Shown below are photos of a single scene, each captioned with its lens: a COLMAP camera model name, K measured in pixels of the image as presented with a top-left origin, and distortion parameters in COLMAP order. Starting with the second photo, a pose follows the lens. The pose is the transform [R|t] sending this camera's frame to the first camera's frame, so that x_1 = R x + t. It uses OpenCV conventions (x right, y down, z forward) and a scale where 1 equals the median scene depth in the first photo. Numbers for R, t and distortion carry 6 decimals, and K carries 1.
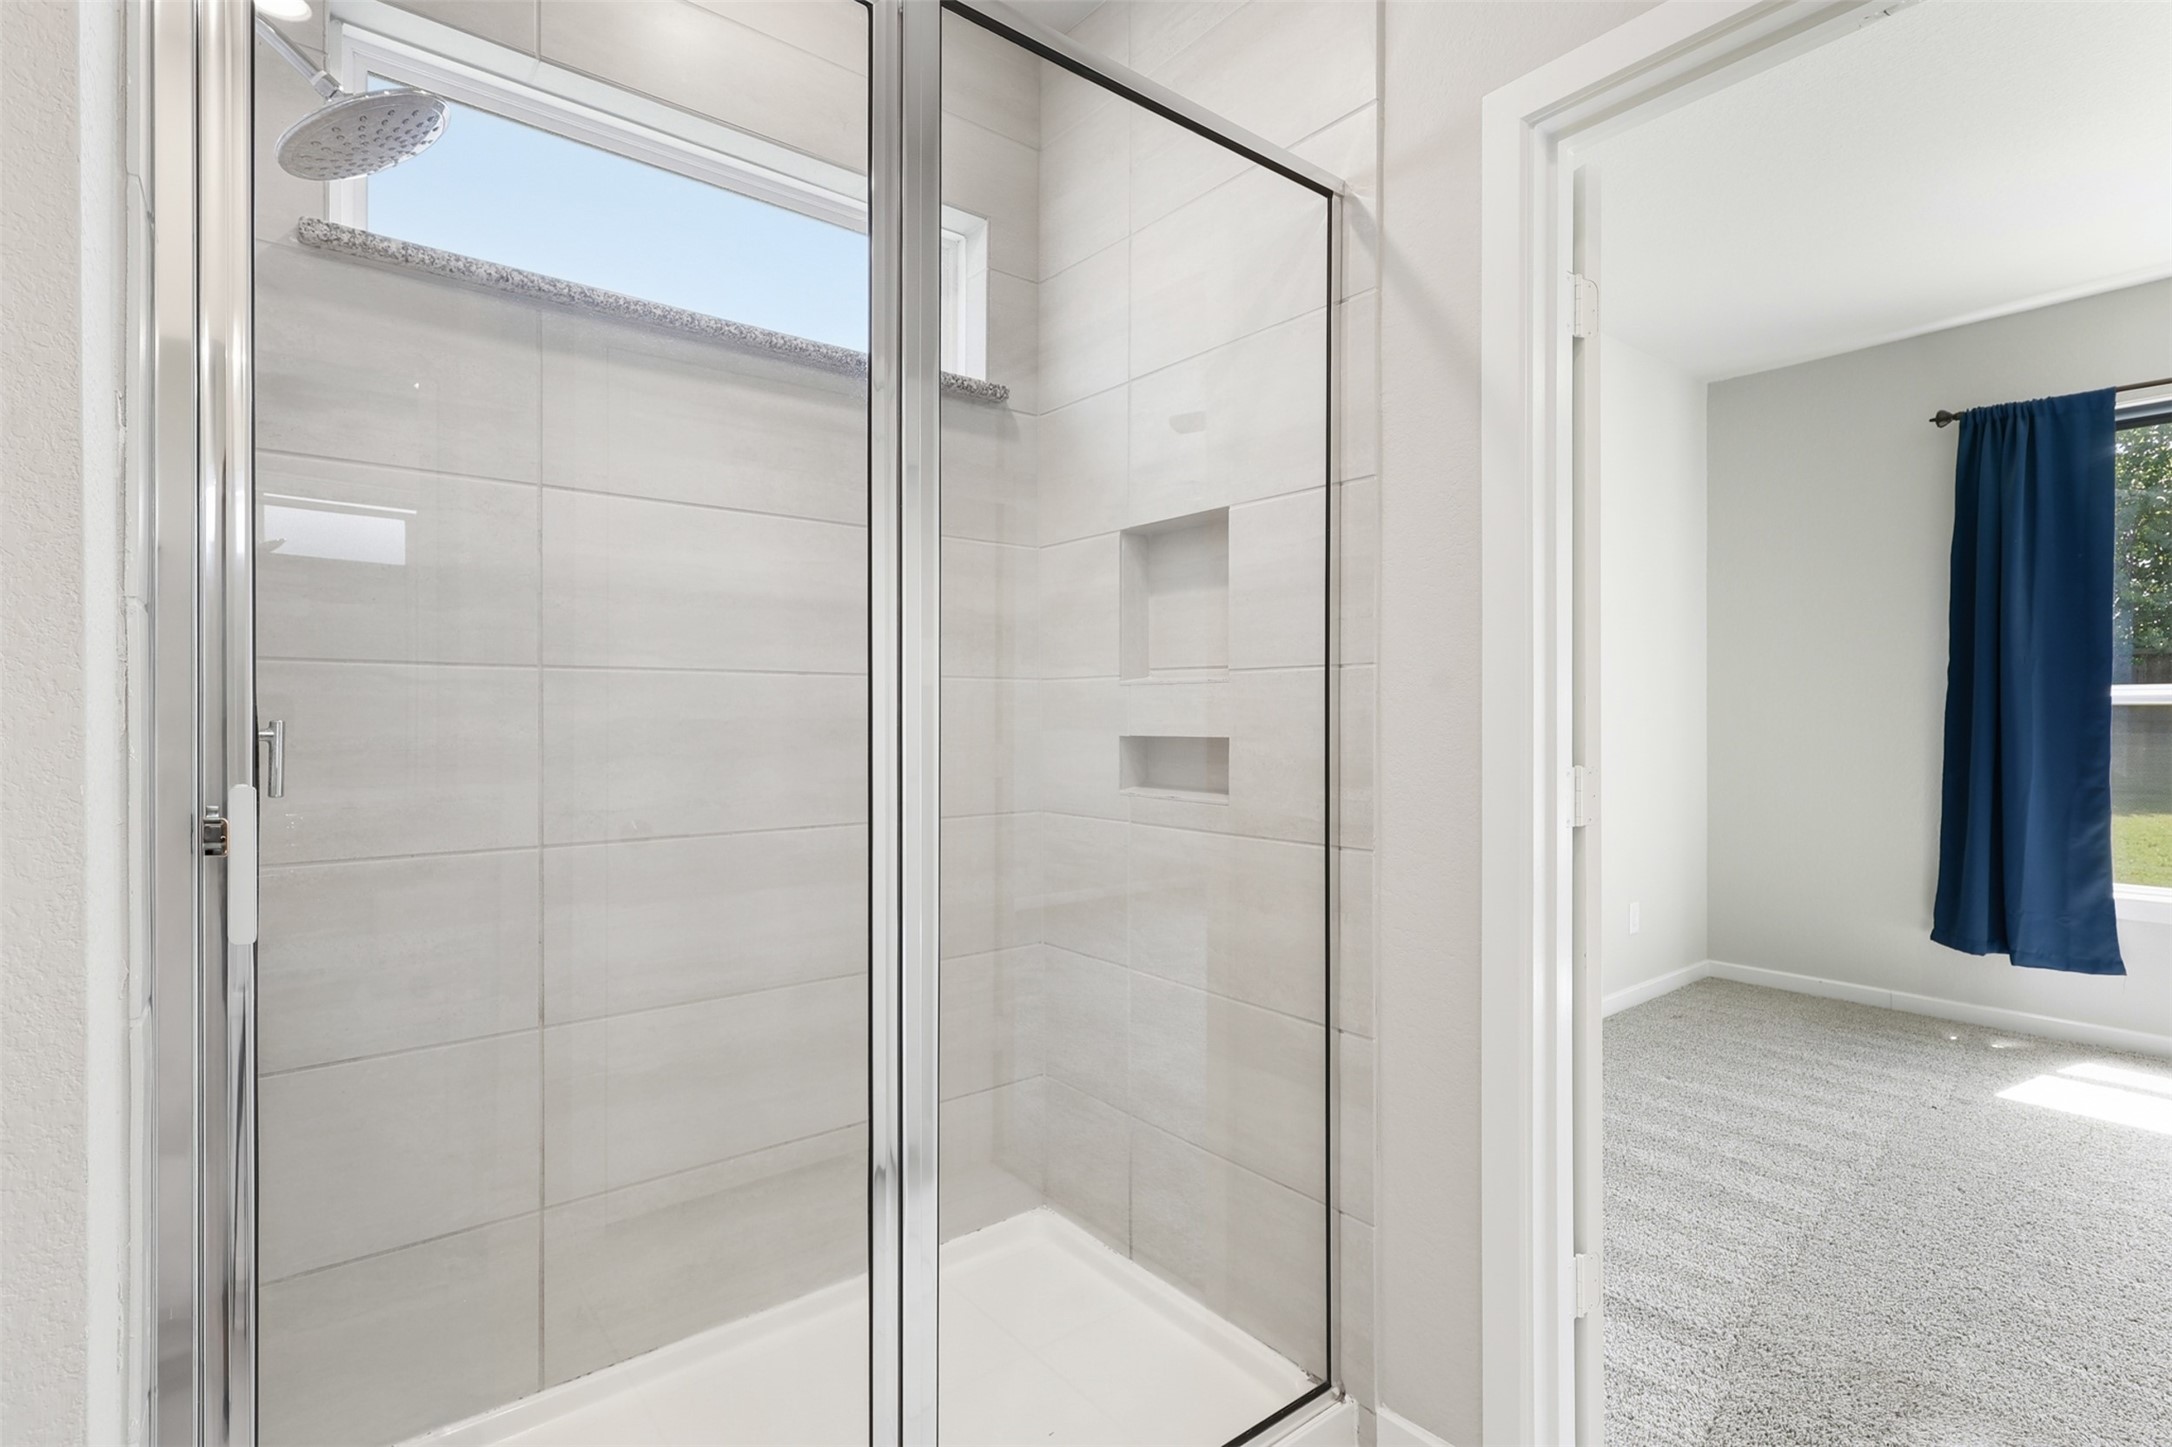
lens RADIAL K [[1015.6, 0, 1082.5], [0, 1015.6, 718.1], [0, 0, 1]] dist [0.002866, 0.000231]
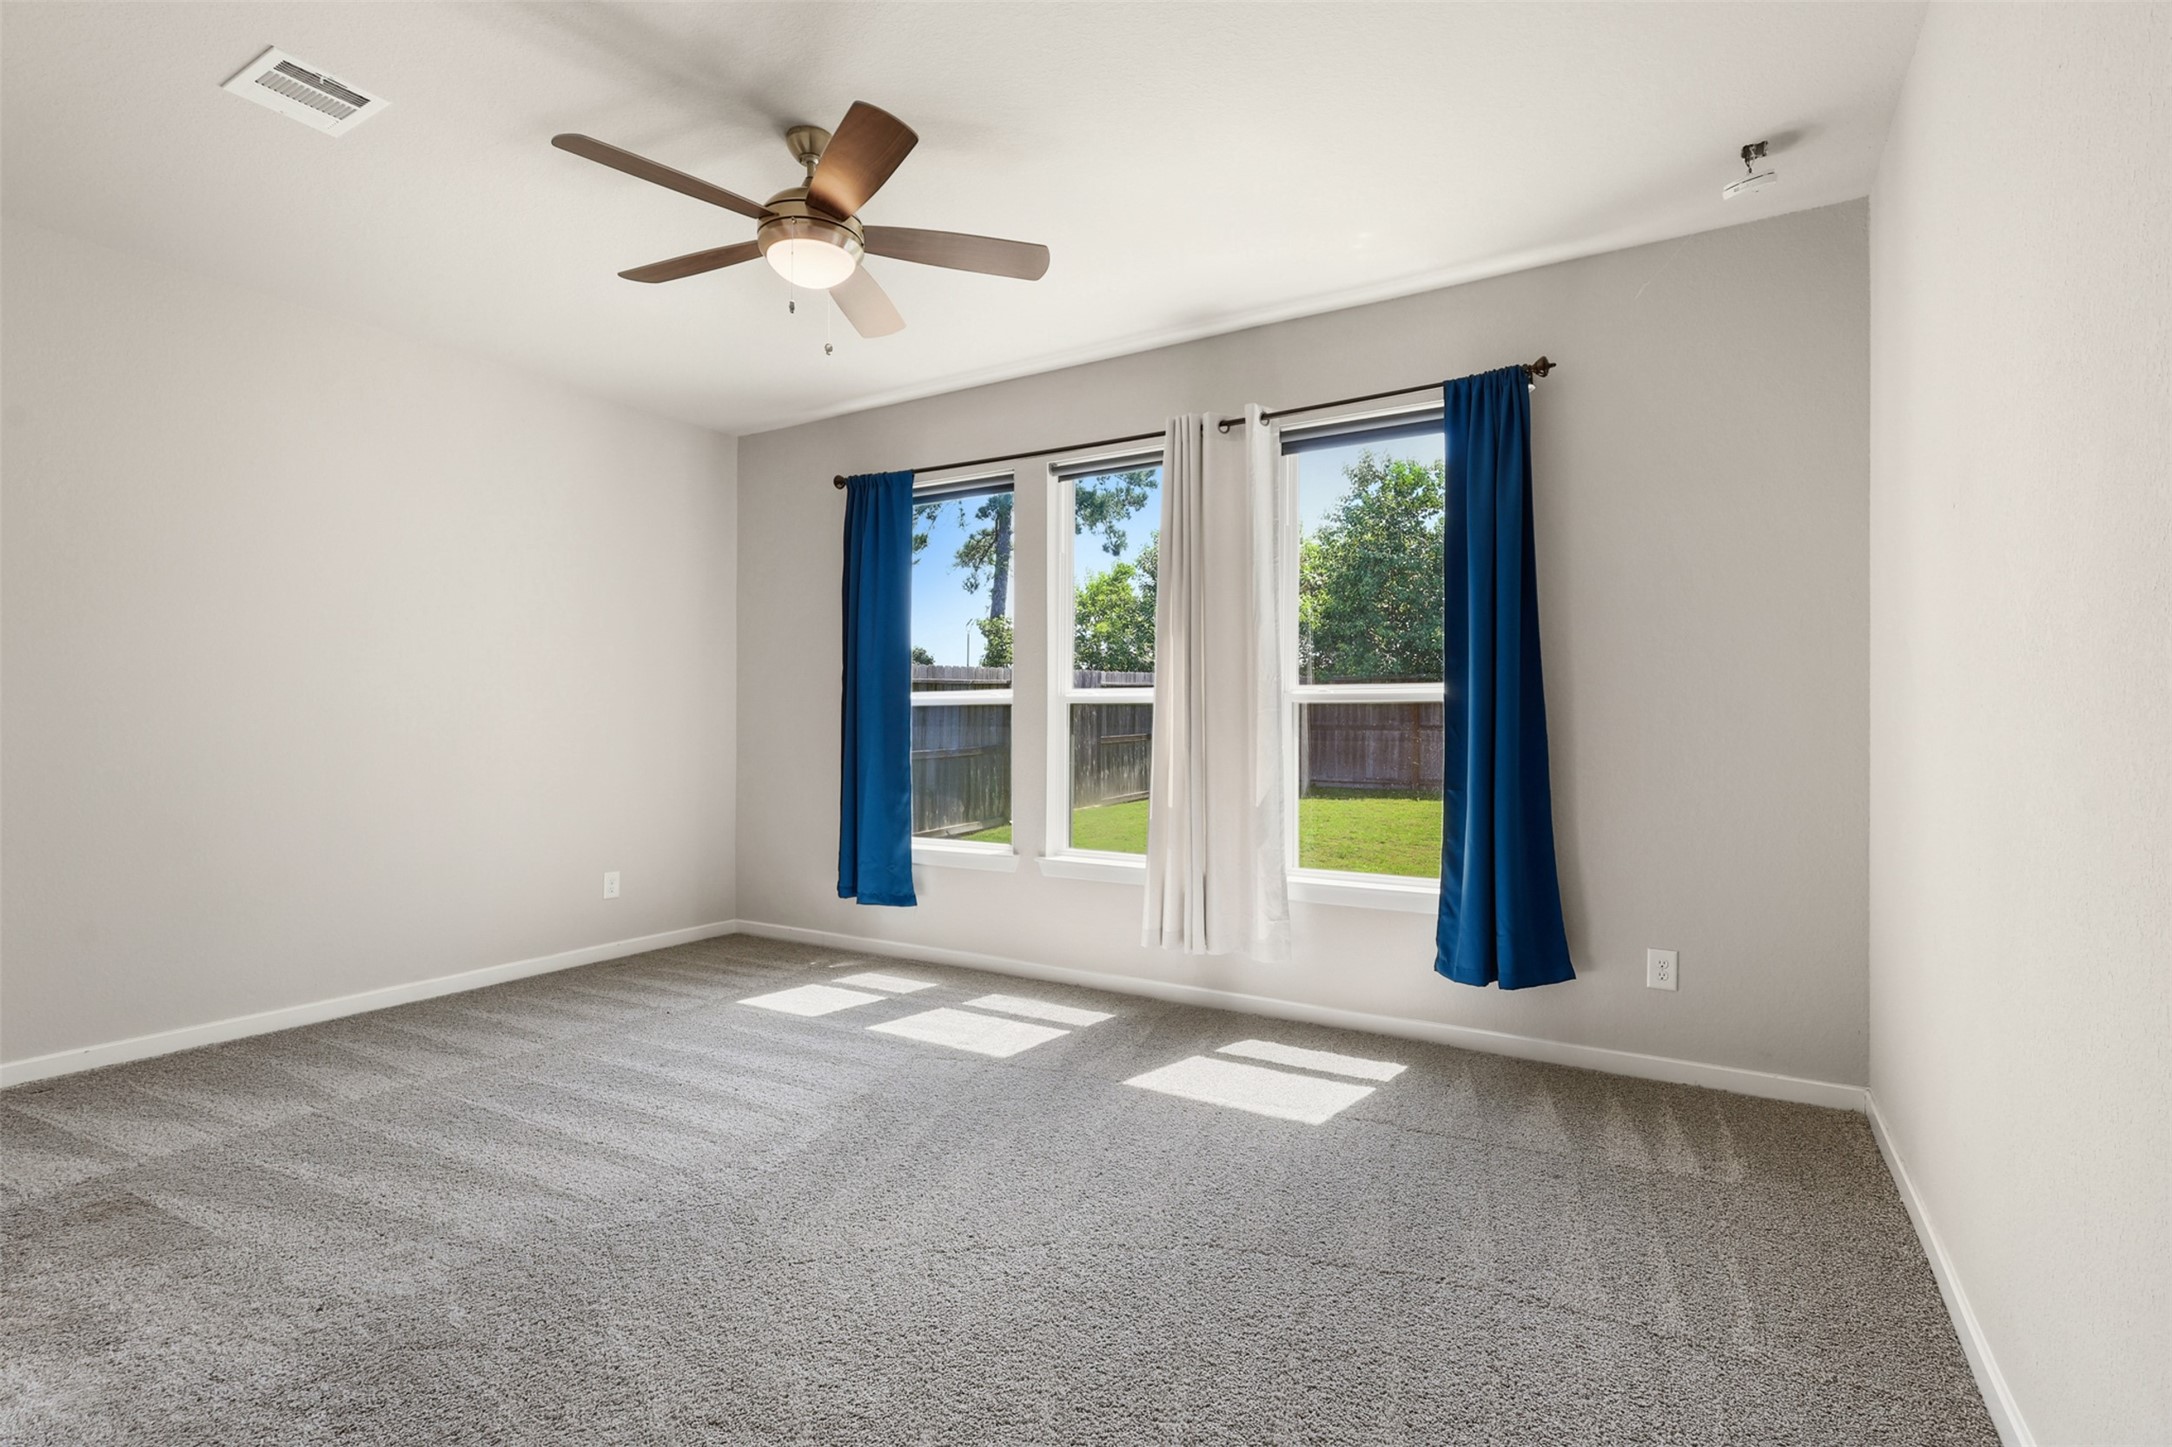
lens RADIAL K [[1015.6, 0, 1082.5], [0, 1015.6, 718.1], [0, 0, 1]] dist [0.002866, 0.000231]
pose [[0.939566, 0.004756, 0.342335, 0.765155], [-0.001556, 0.999953, -0.009620, 0.017113], [-0.342364, 0.008506, 0.939529, -0.339381]]
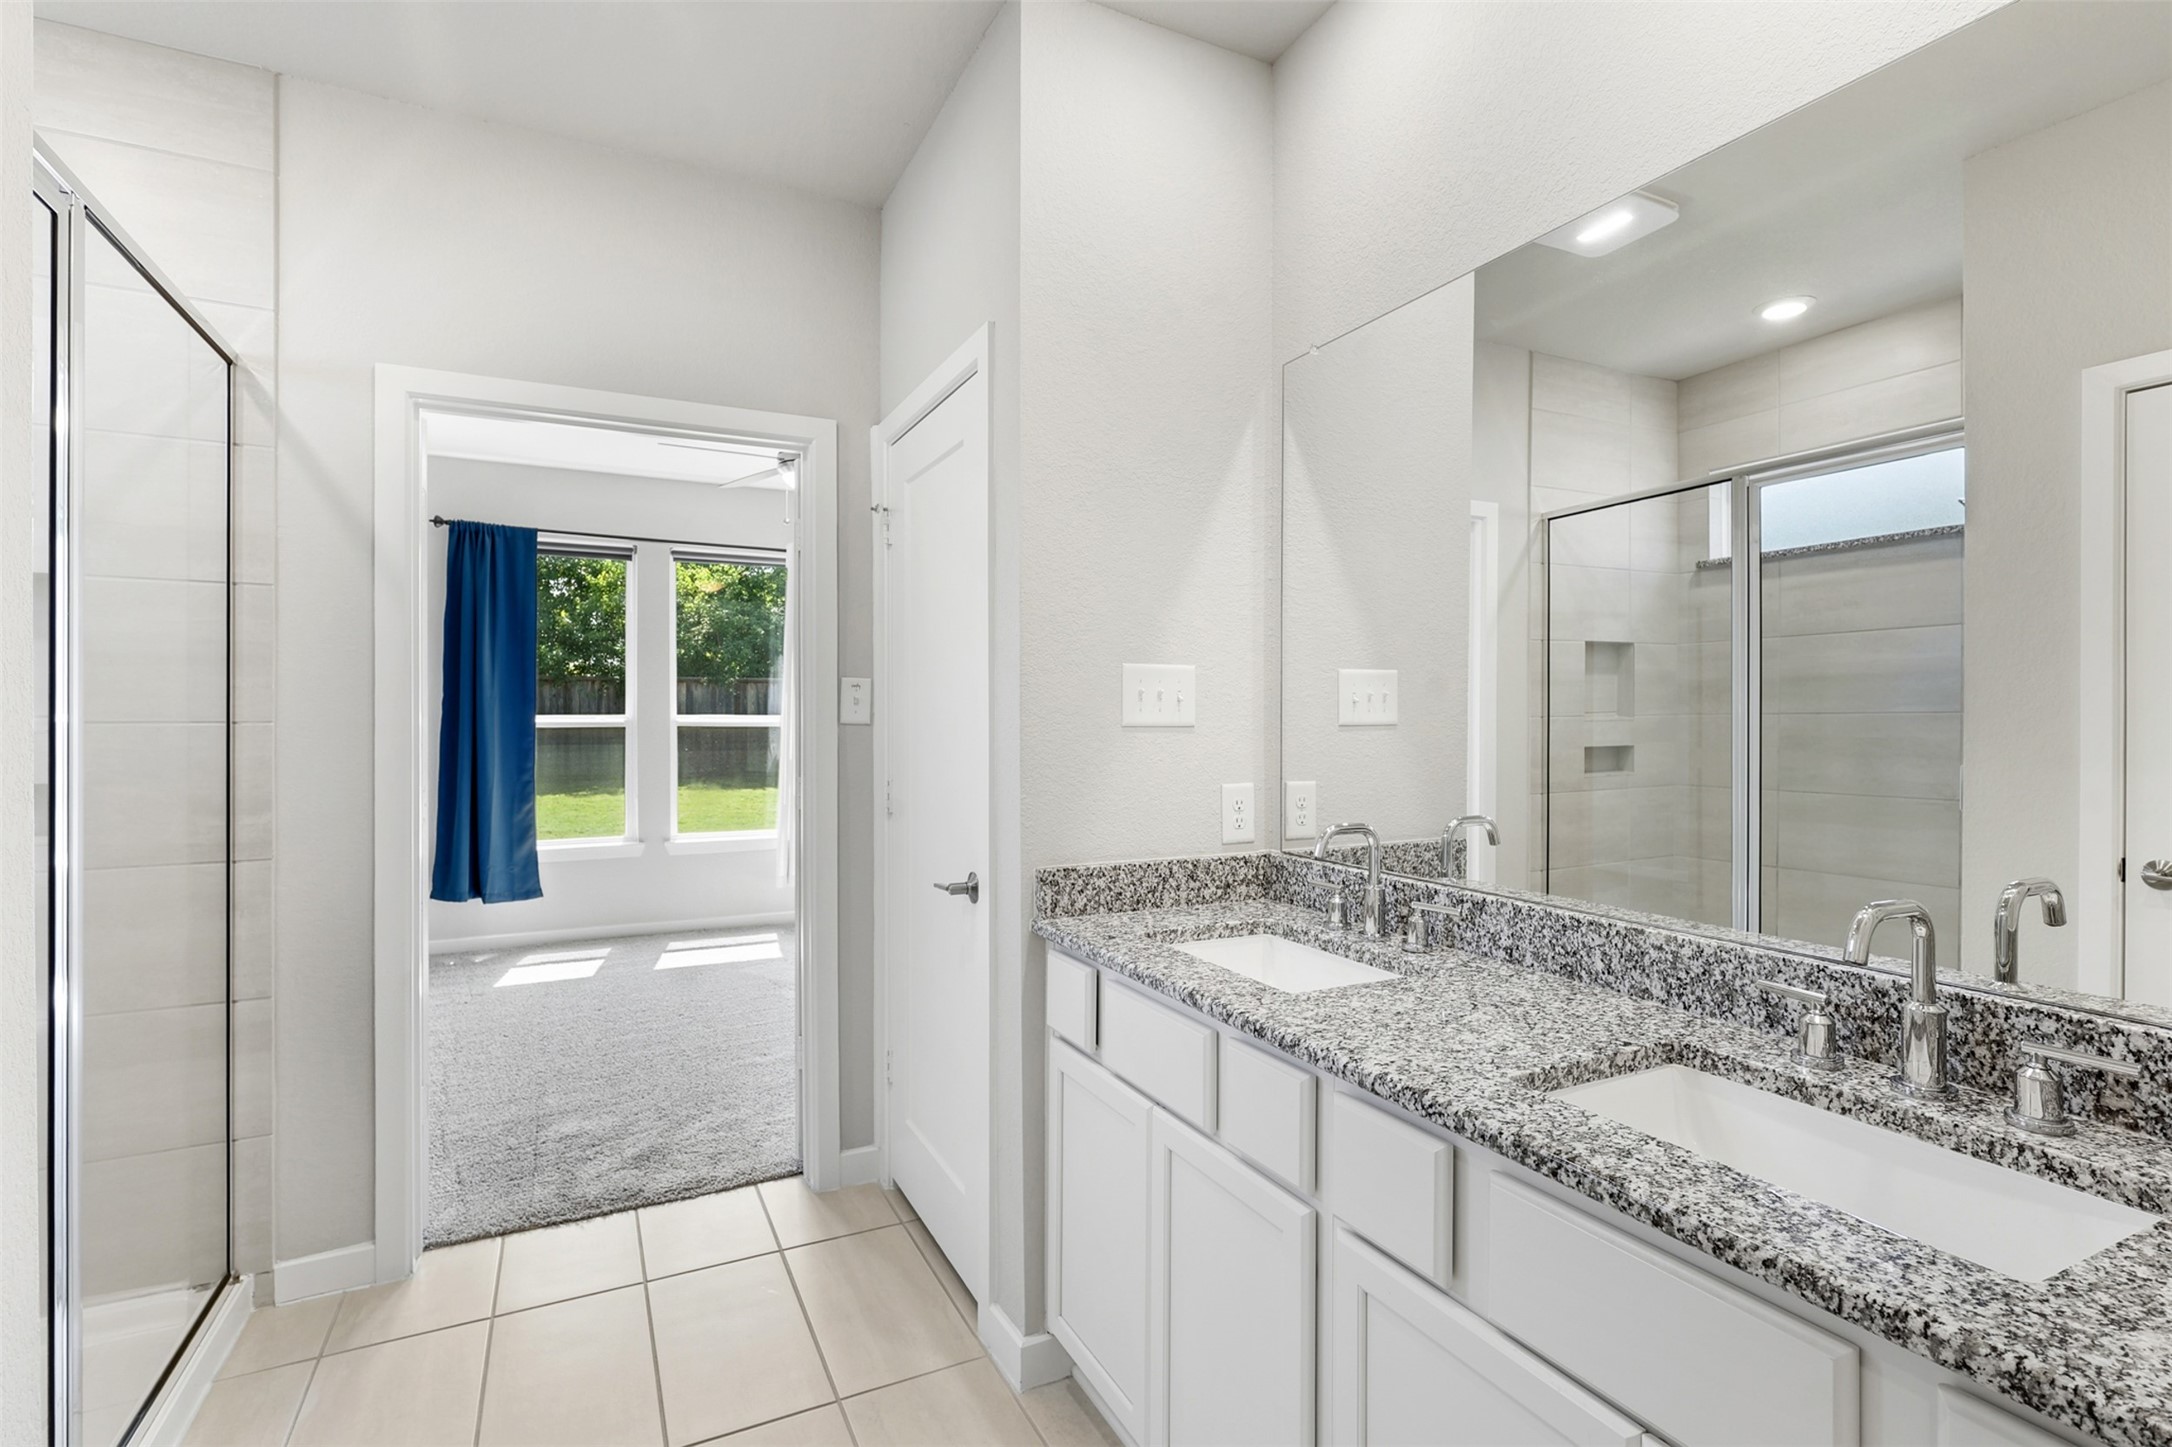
lens RADIAL K [[1015.6, 0, 1082.5], [0, 1015.6, 718.1], [0, 0, 1]] dist [0.002866, 0.000231]
pose [[0.201792, 0.000643, 0.979428, -0.367517], [0.002439, 0.999996, -0.001159, -0.024008], [-0.979425, 0.002623, 0.201790, -0.151304]]
